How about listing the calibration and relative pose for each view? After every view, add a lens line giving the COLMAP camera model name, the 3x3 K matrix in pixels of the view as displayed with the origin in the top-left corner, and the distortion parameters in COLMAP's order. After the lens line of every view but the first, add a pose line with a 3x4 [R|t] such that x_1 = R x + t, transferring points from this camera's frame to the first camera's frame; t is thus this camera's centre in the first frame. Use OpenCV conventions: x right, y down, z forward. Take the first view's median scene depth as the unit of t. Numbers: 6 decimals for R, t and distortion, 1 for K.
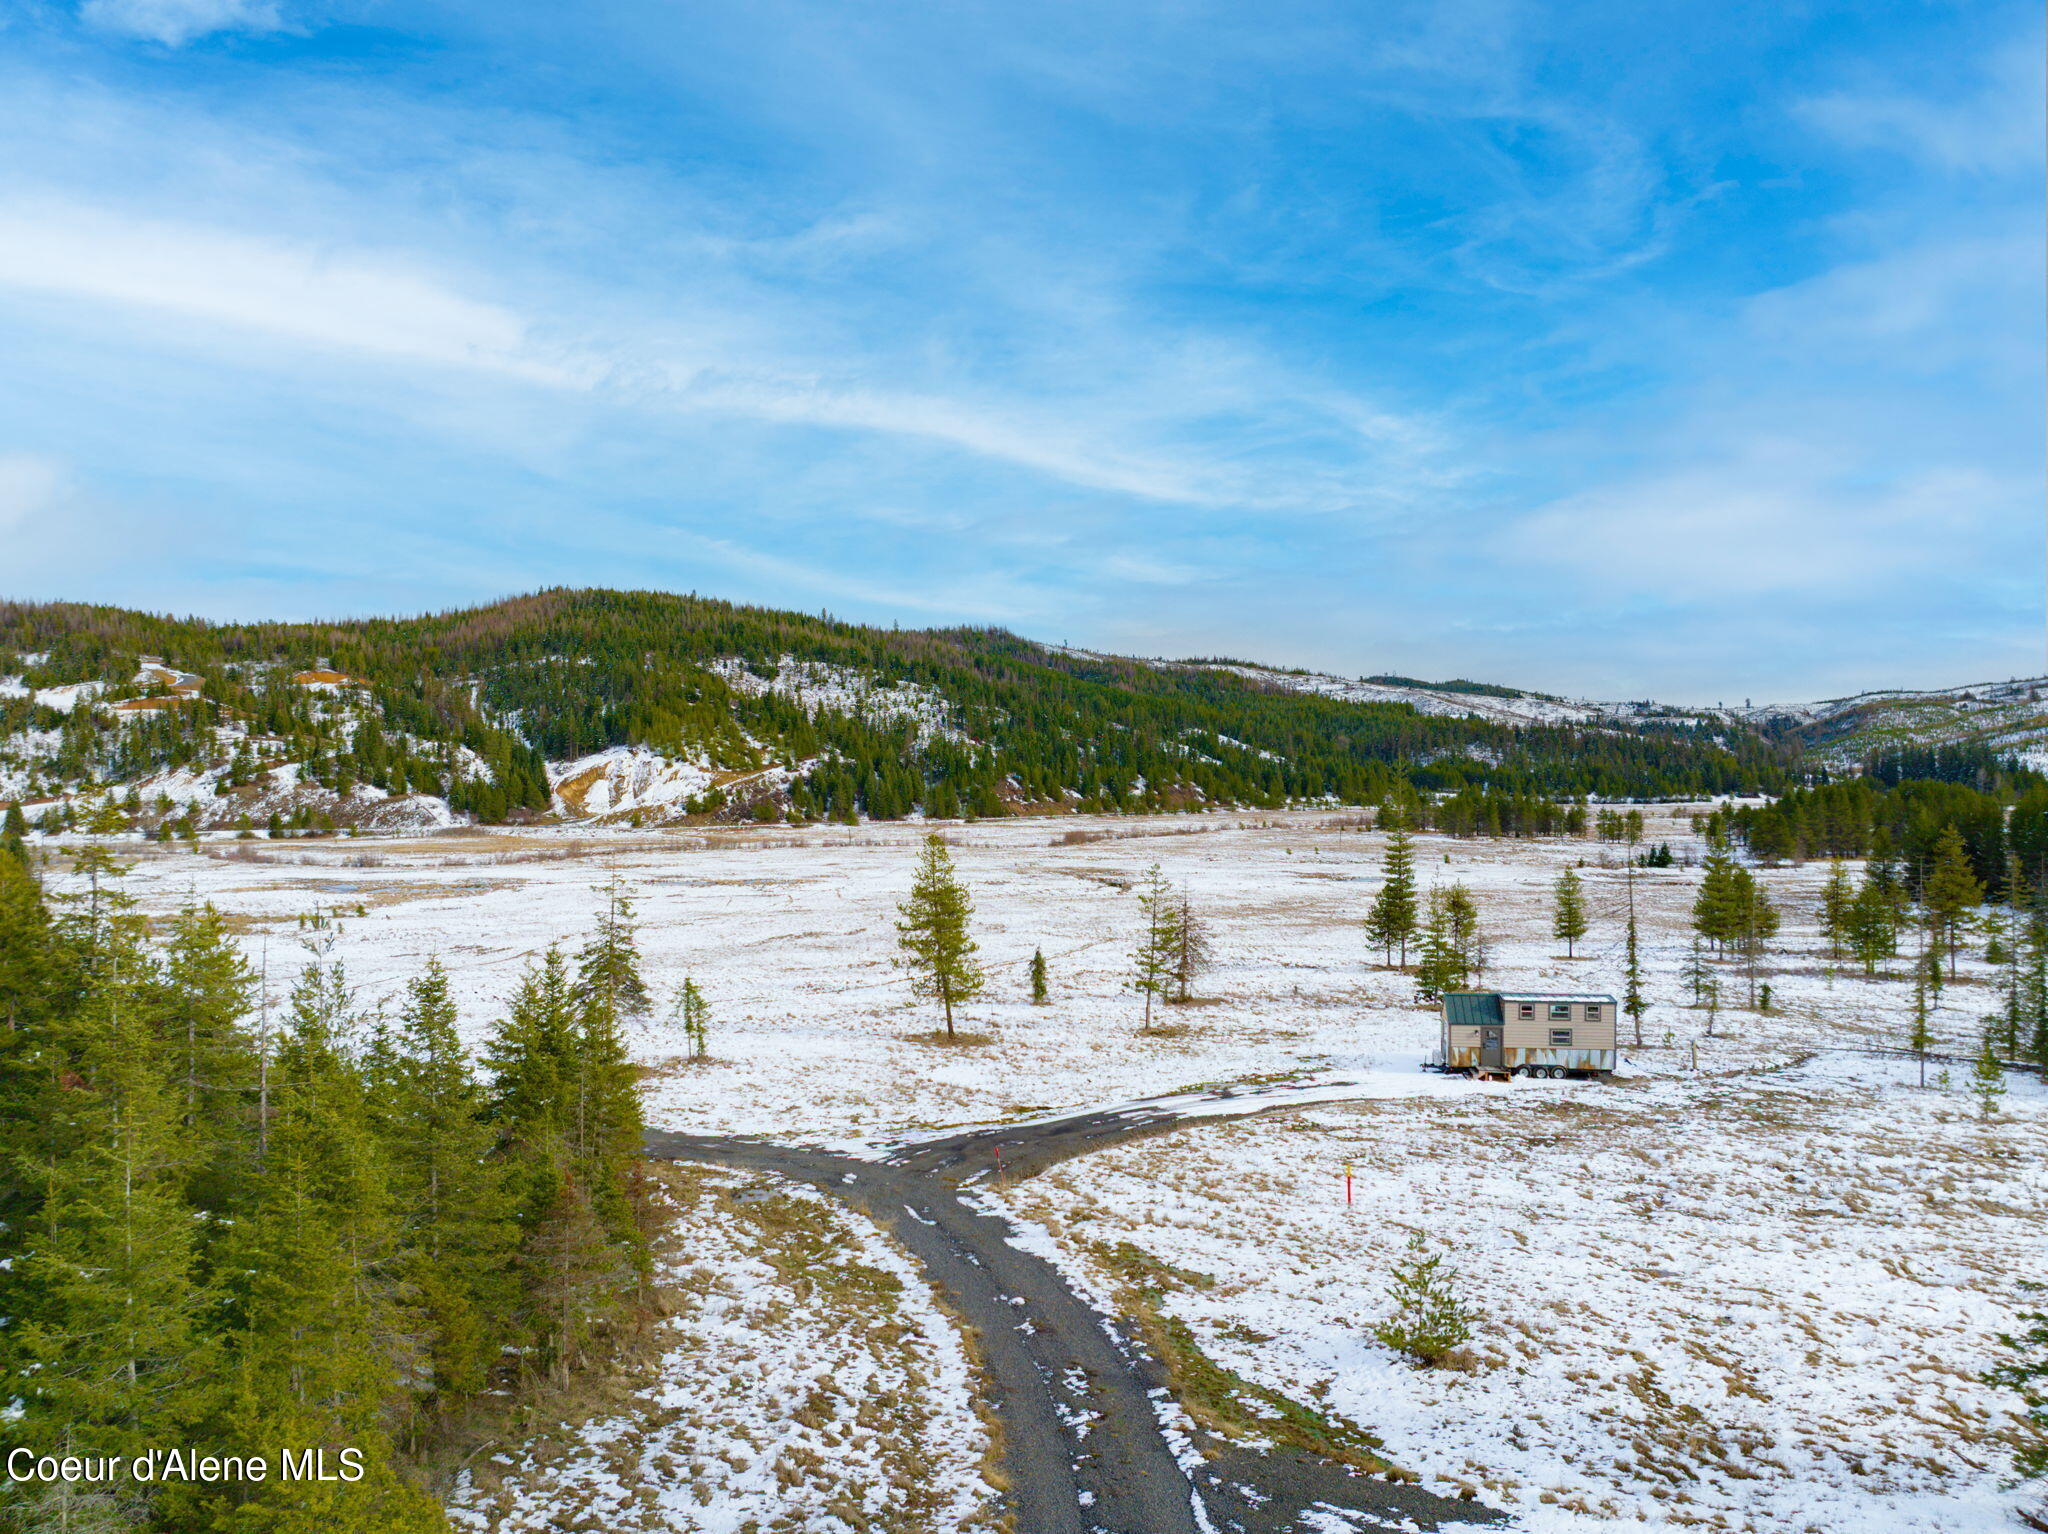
lens RADIAL K [[1443.1, 0, 1024.0], [0, 1443.1, 767.0], [0, 0, 1]] dist [-0.024417, -0.027273]
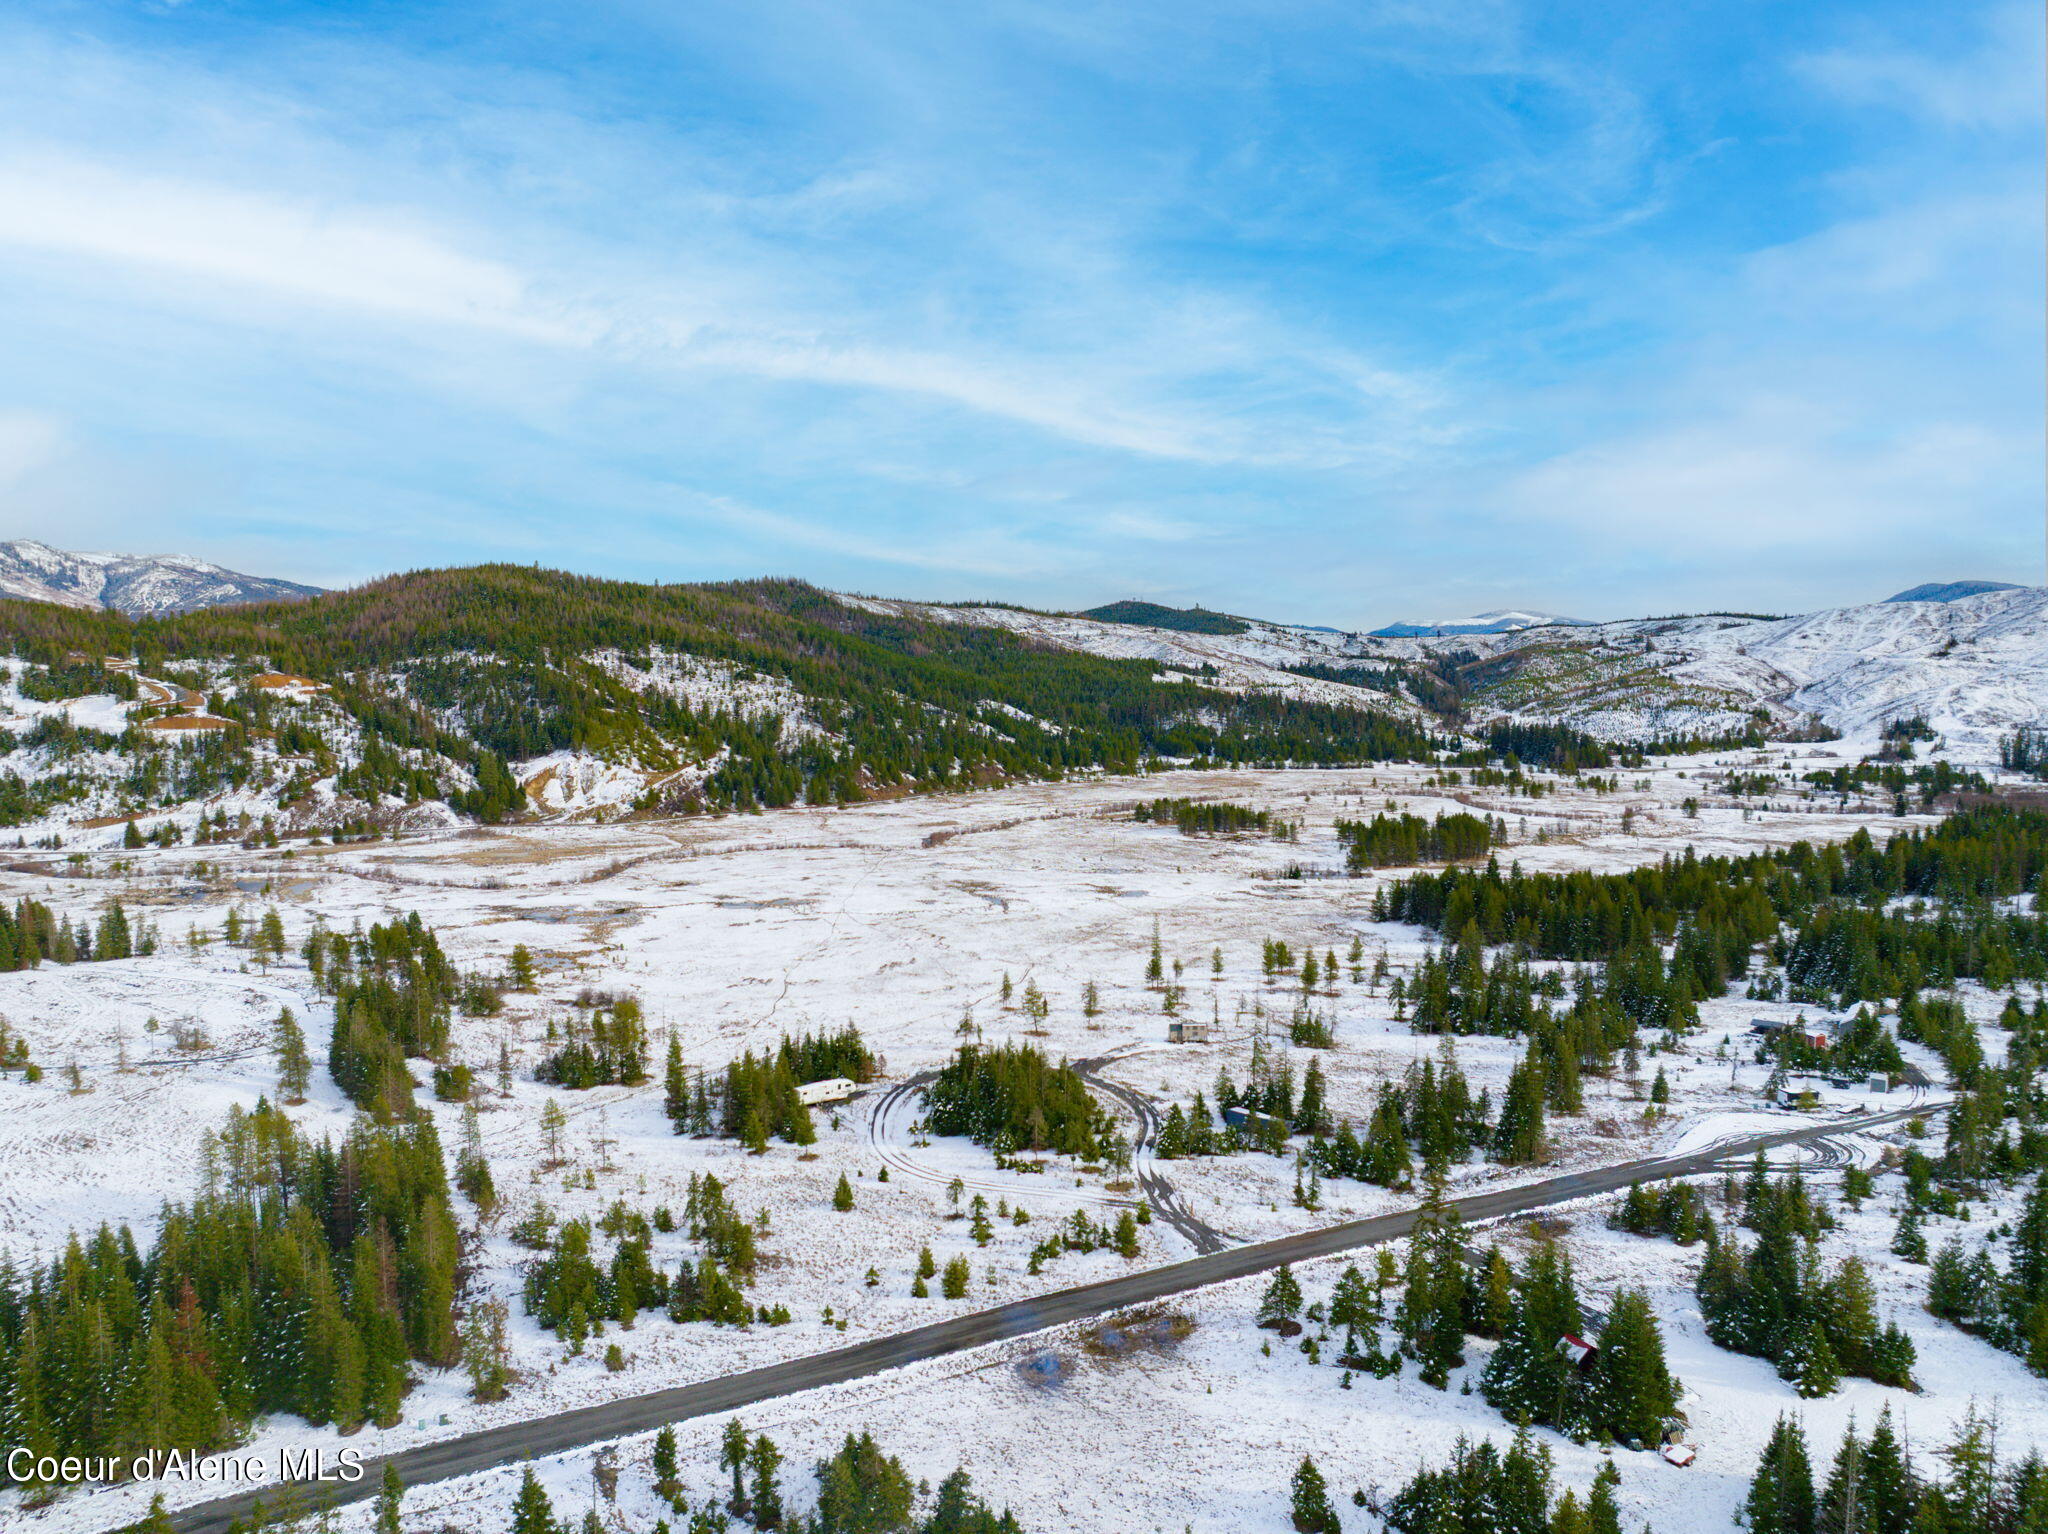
lens RADIAL K [[1443.1, 0, 1024.0], [0, 1443.1, 767.0], [0, 0, 1]] dist [-0.024417, -0.027273]
pose [[0.985157, -0.011774, 0.171249, -0.098542], [-0.002147, 0.996721, 0.080885, -0.109180], [-0.171639, -0.080052, 0.981902, -0.352954]]
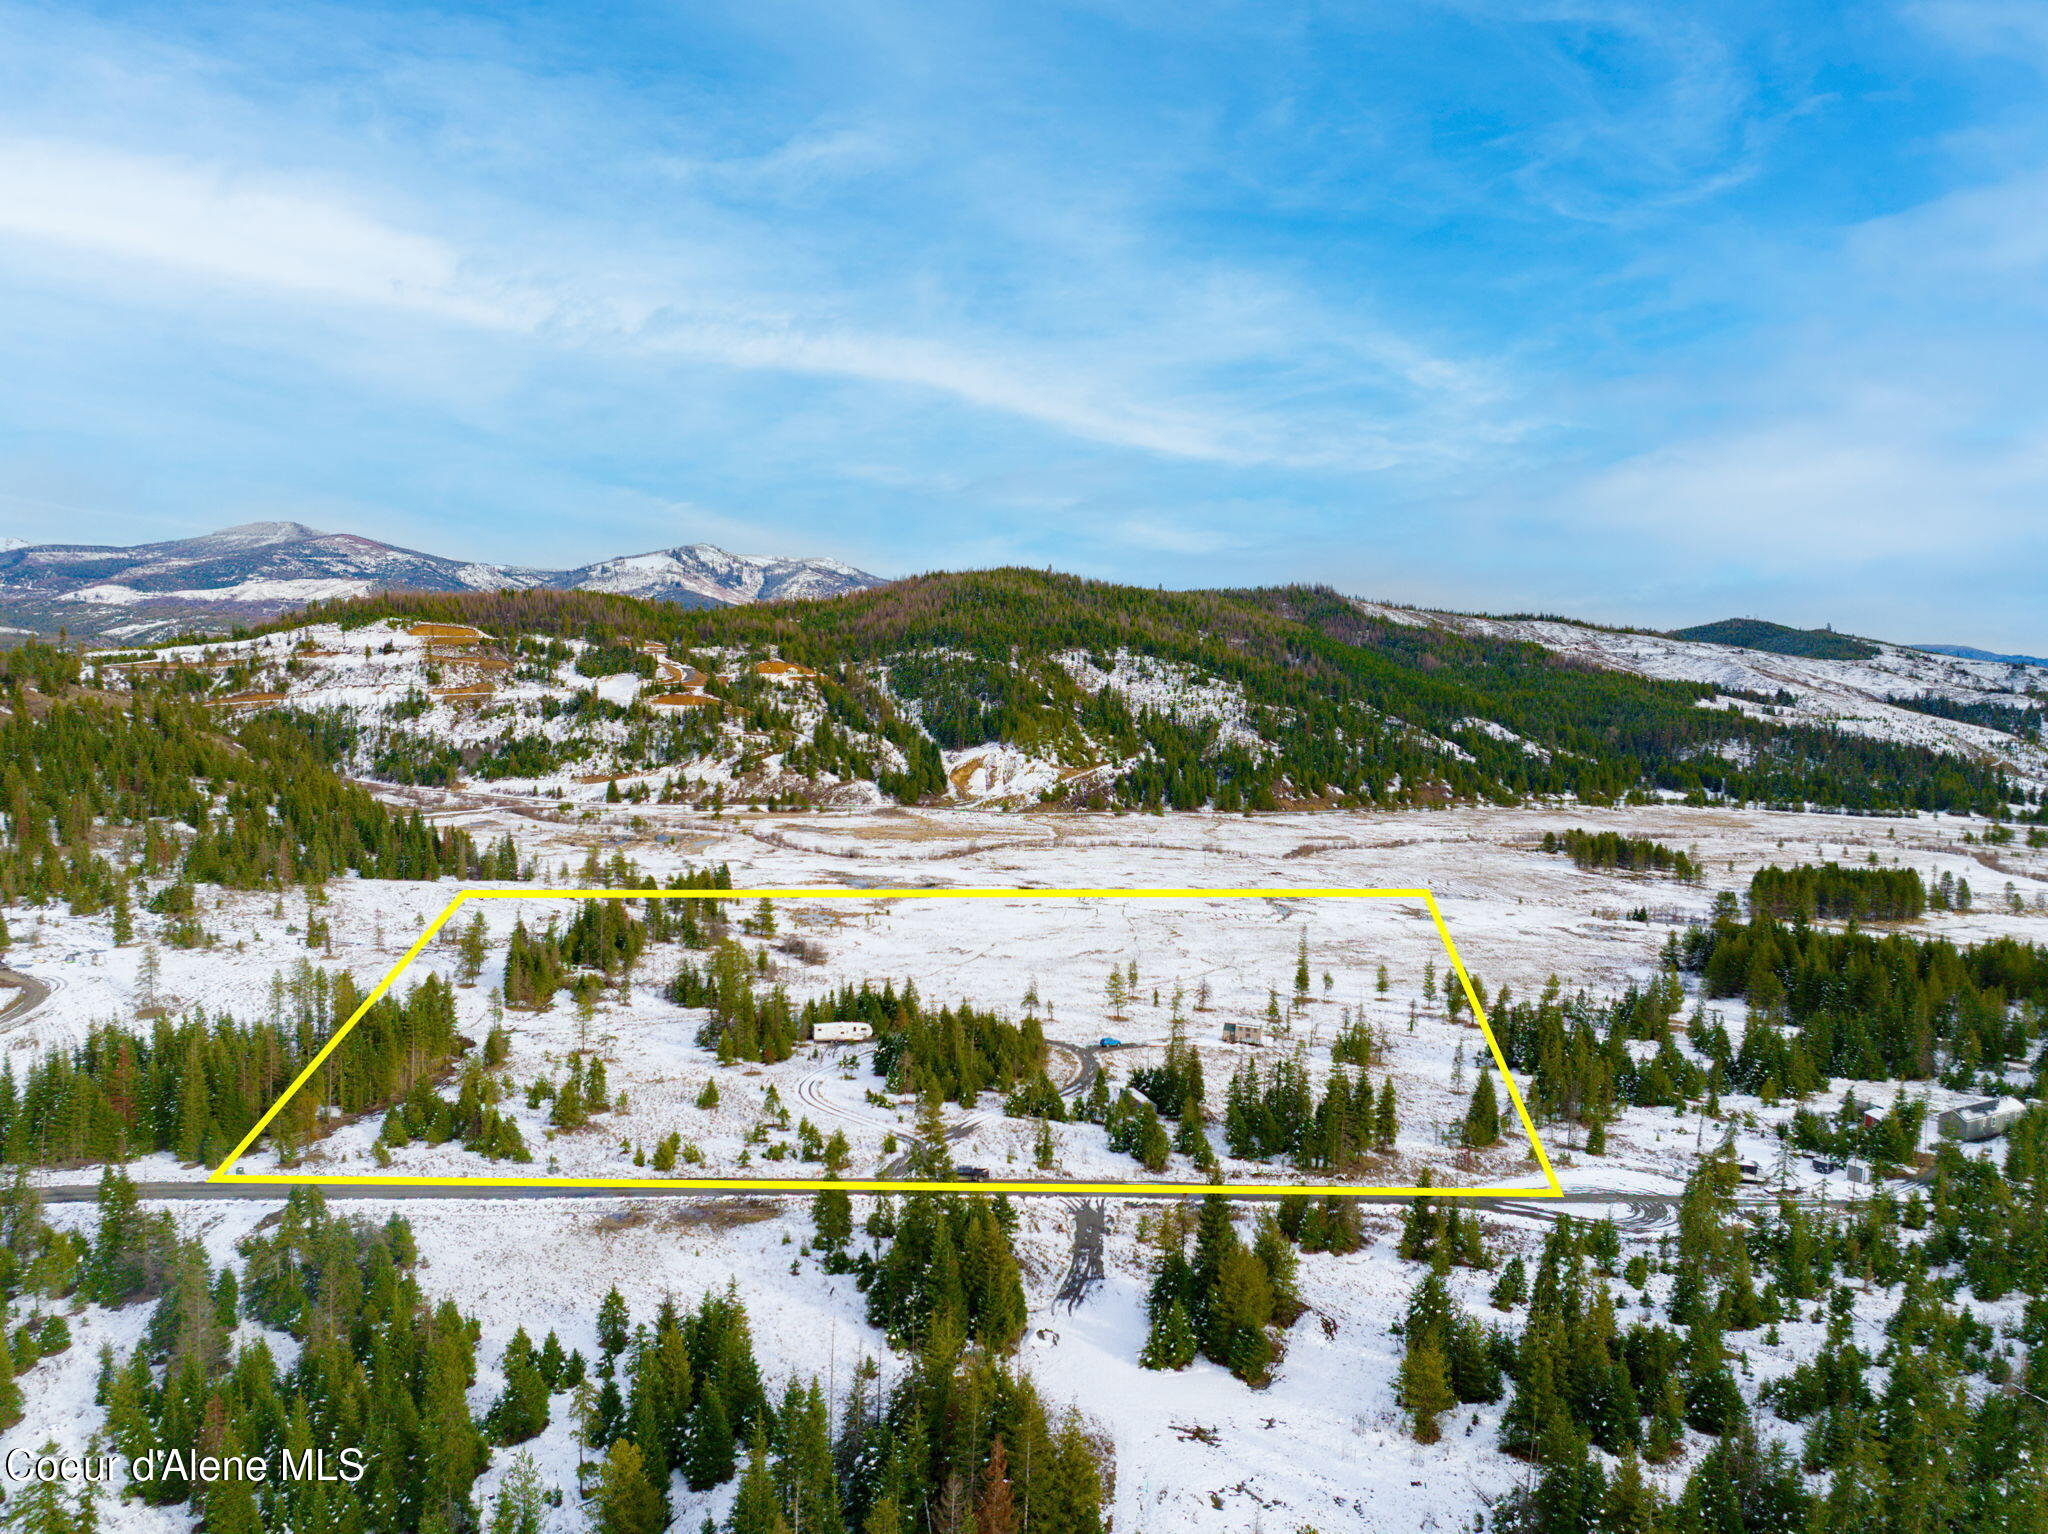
lens RADIAL K [[1505.7, 0, 1024.0], [0, 1505.7, 767.0], [0, 0, 1]] dist [-0.003323, -0.077722]
pose [[0.971353, 0.050491, -0.232216, 0.081876], [-0.033563, 0.996521, 0.076281, -0.104660], [0.235260, -0.066302, 0.969669, -0.389153]]
